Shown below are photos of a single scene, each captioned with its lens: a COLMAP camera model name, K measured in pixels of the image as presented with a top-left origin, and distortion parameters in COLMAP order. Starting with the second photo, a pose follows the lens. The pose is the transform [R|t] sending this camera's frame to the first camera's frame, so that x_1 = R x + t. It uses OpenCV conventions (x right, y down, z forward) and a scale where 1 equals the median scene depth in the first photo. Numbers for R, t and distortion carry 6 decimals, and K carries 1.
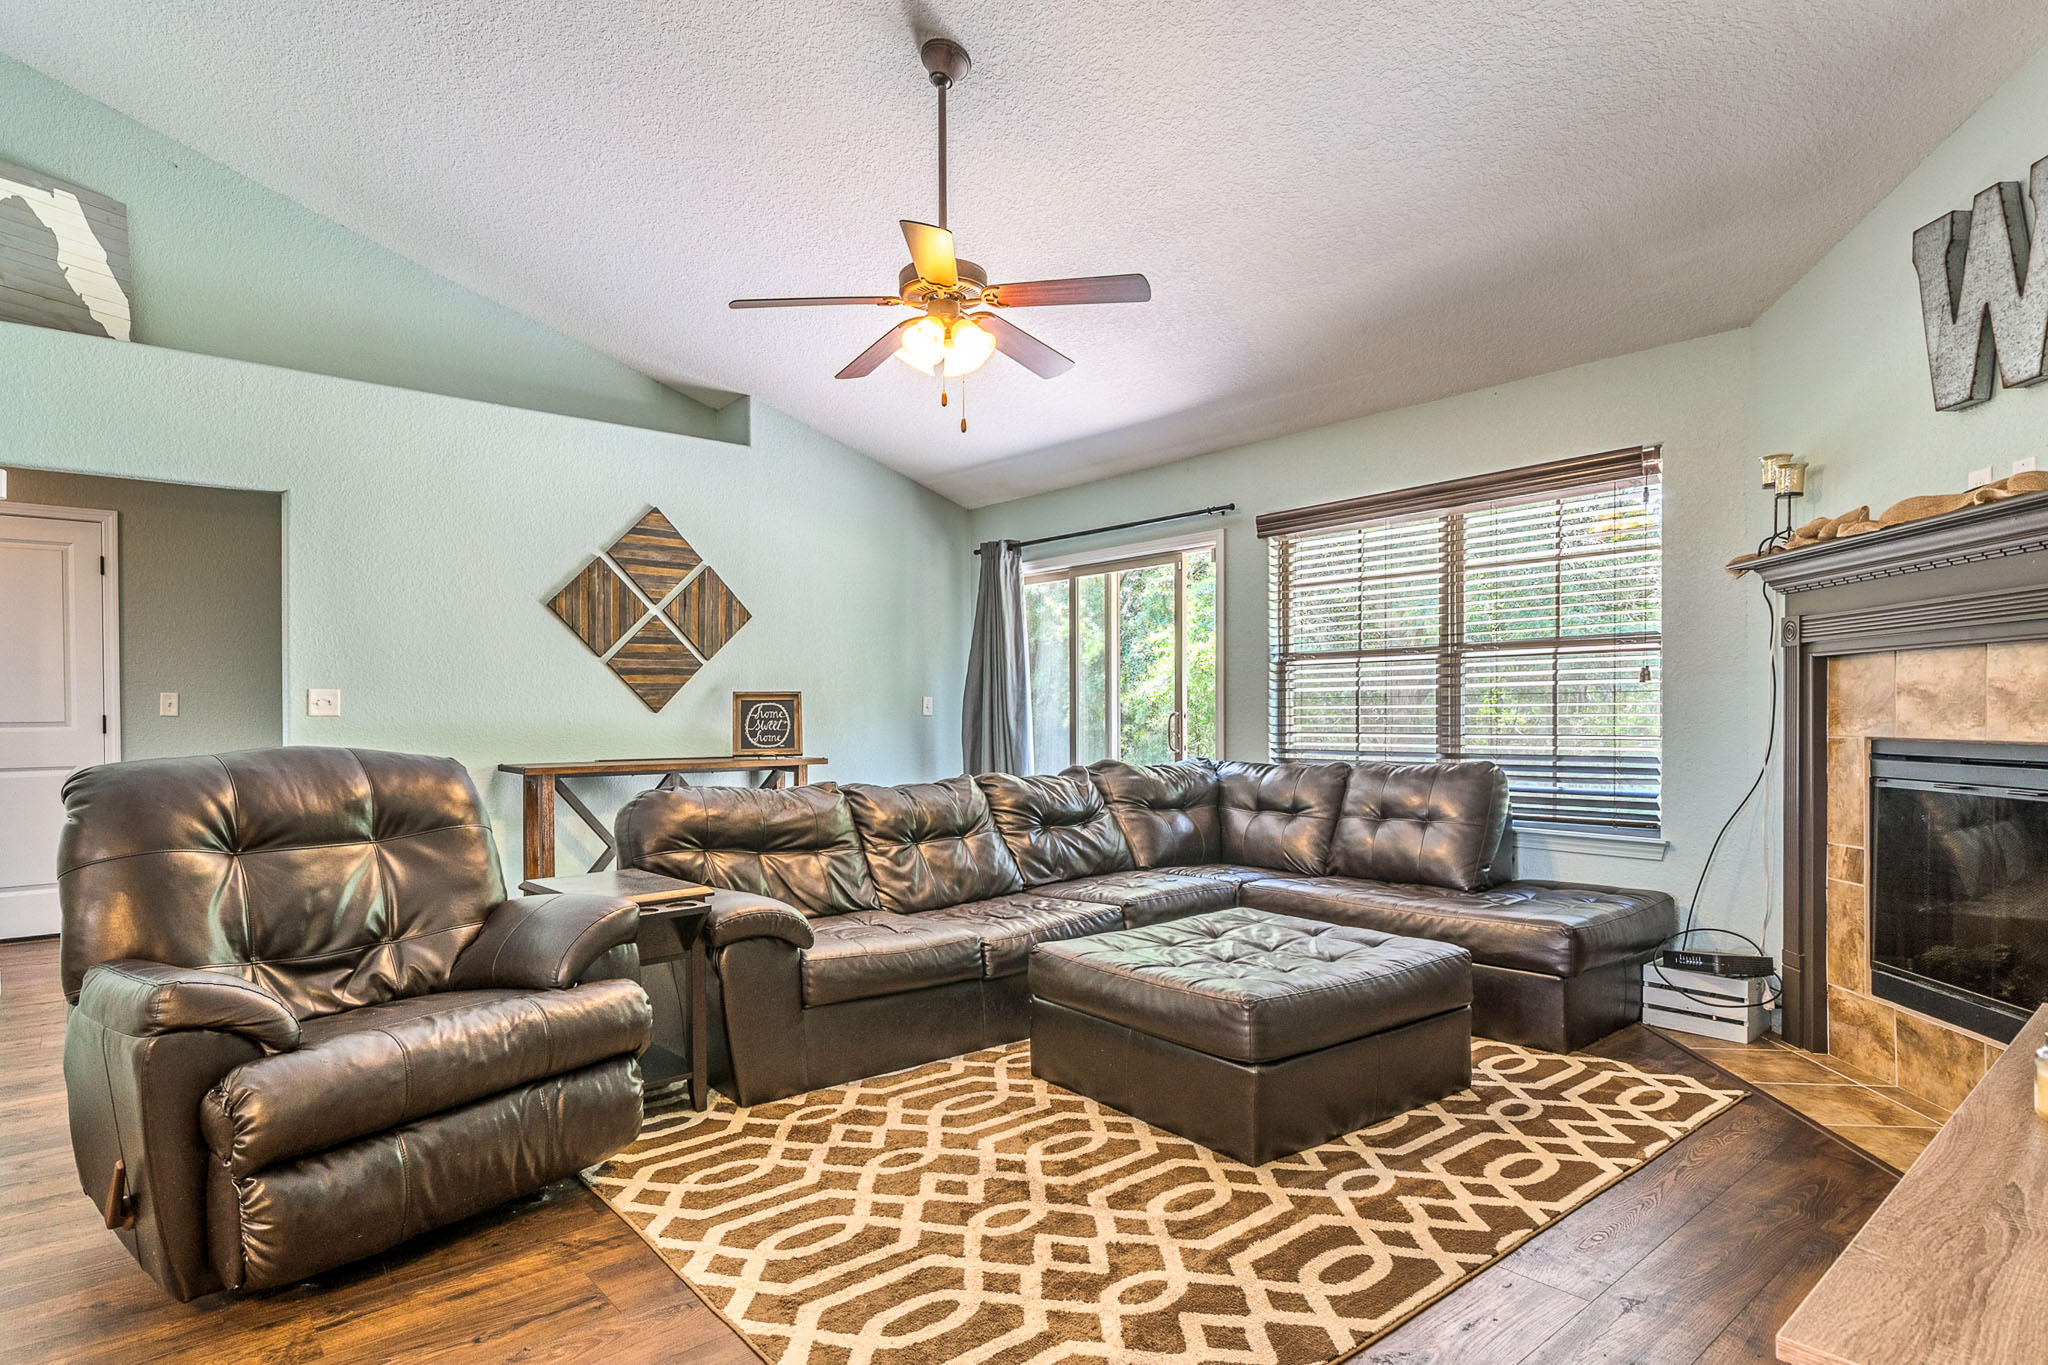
lens RADIAL K [[1104.5, 0, 1020.3], [0, 1104.5, 721.5], [0, 0, 1]] dist [-0.002622, -0.002029]
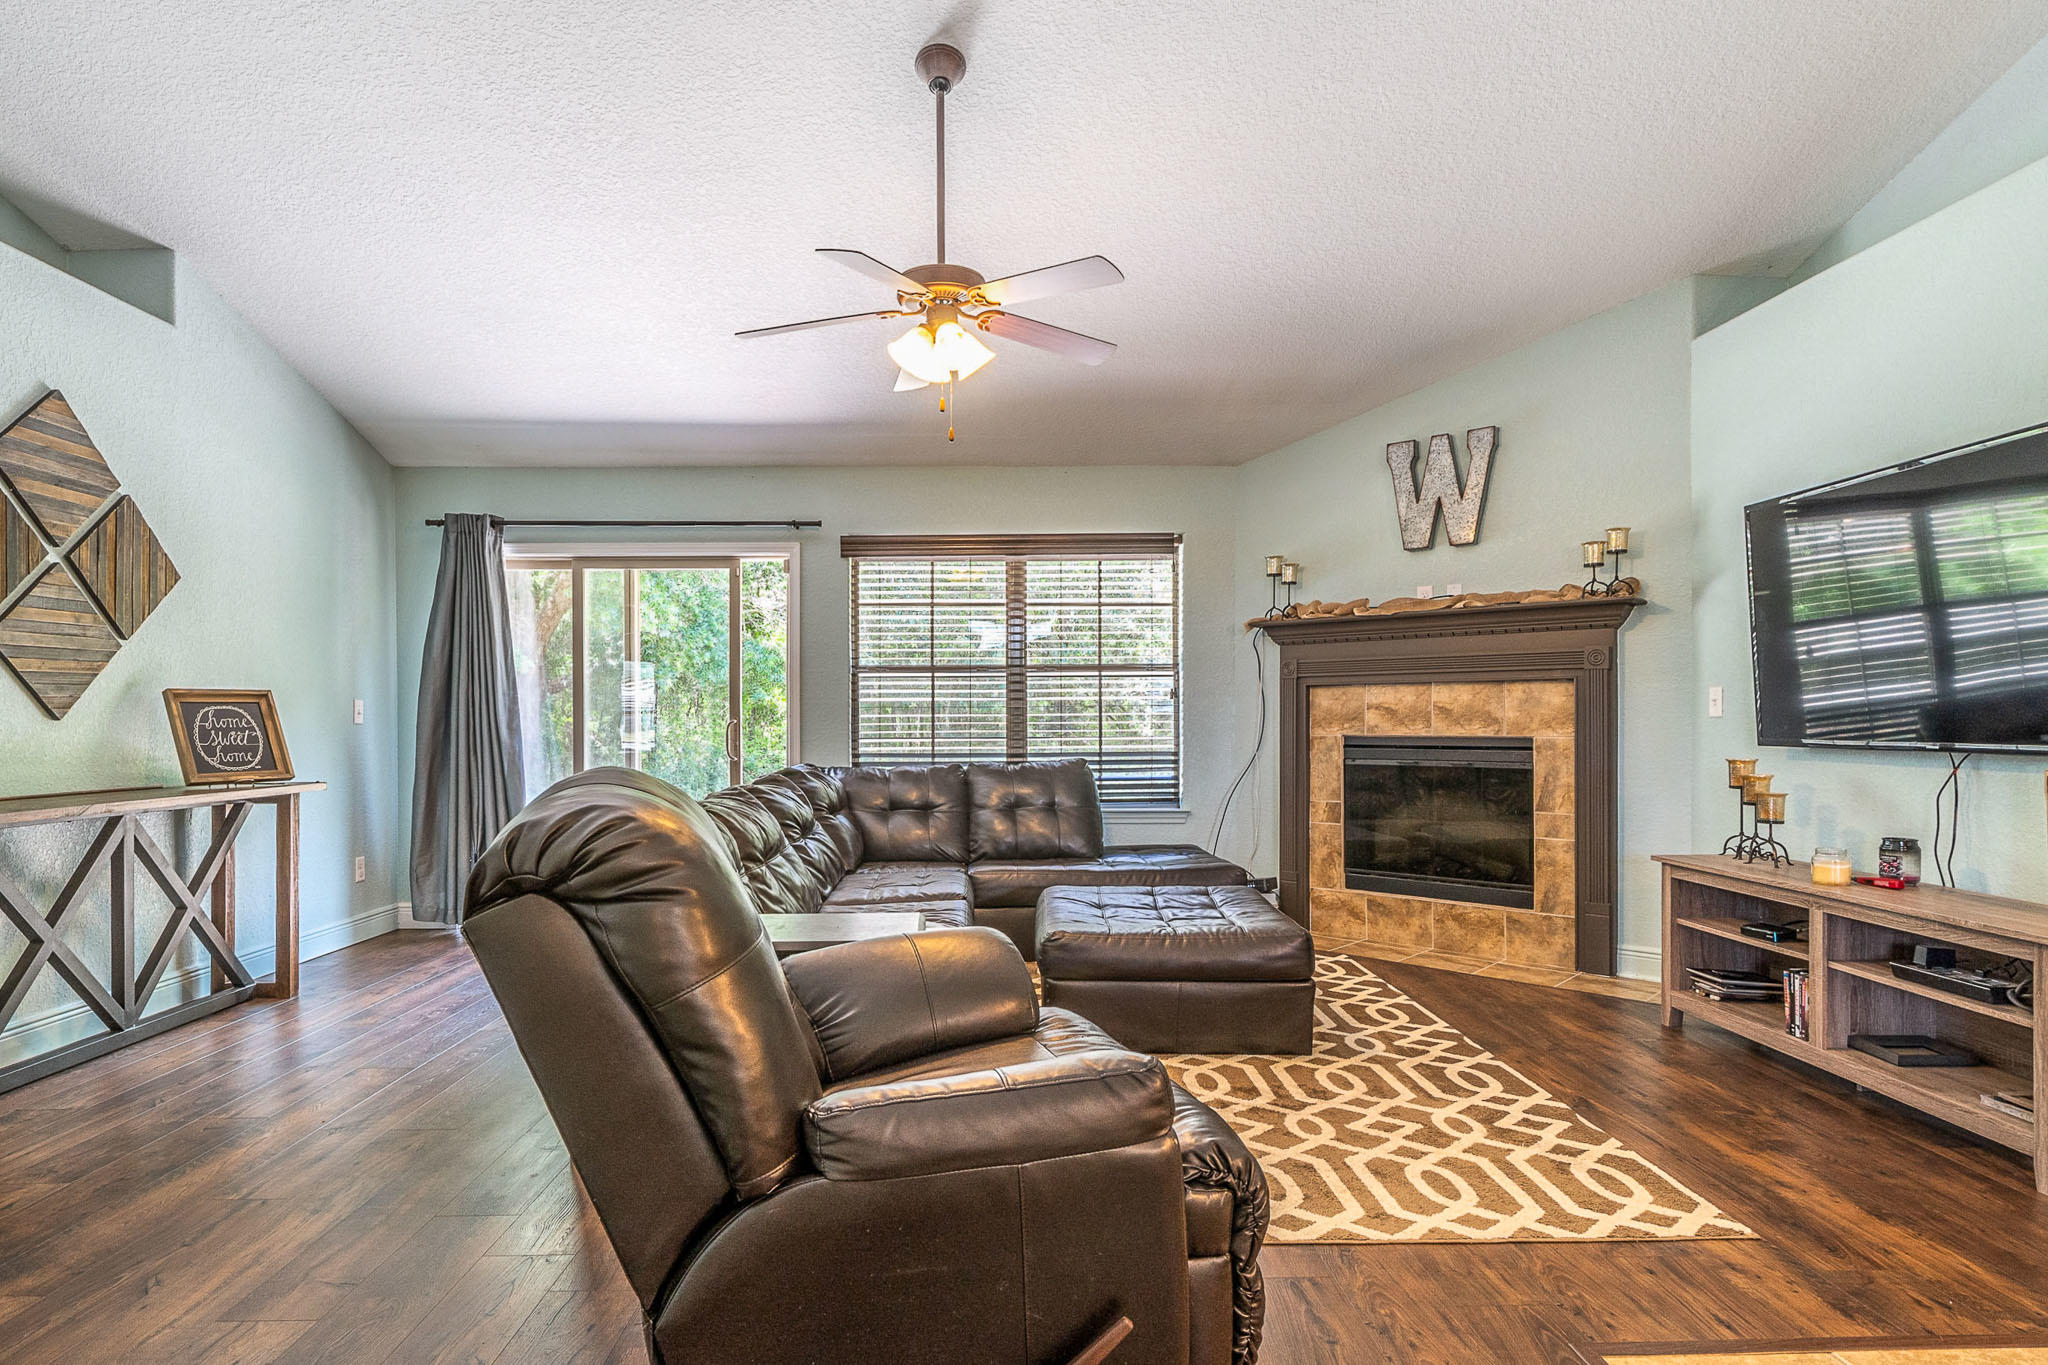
lens RADIAL K [[1092.1, 0, 1018.1], [0, 1092.1, 728.8], [0, 0, 1]] dist [-0.004890, -0.000031]
pose [[0.628227, -0.005004, 0.778014, -0.732665], [0.006293, 0.999979, 0.001350, -0.000461], [-0.778004, 0.004048, 0.628246, 0.303092]]
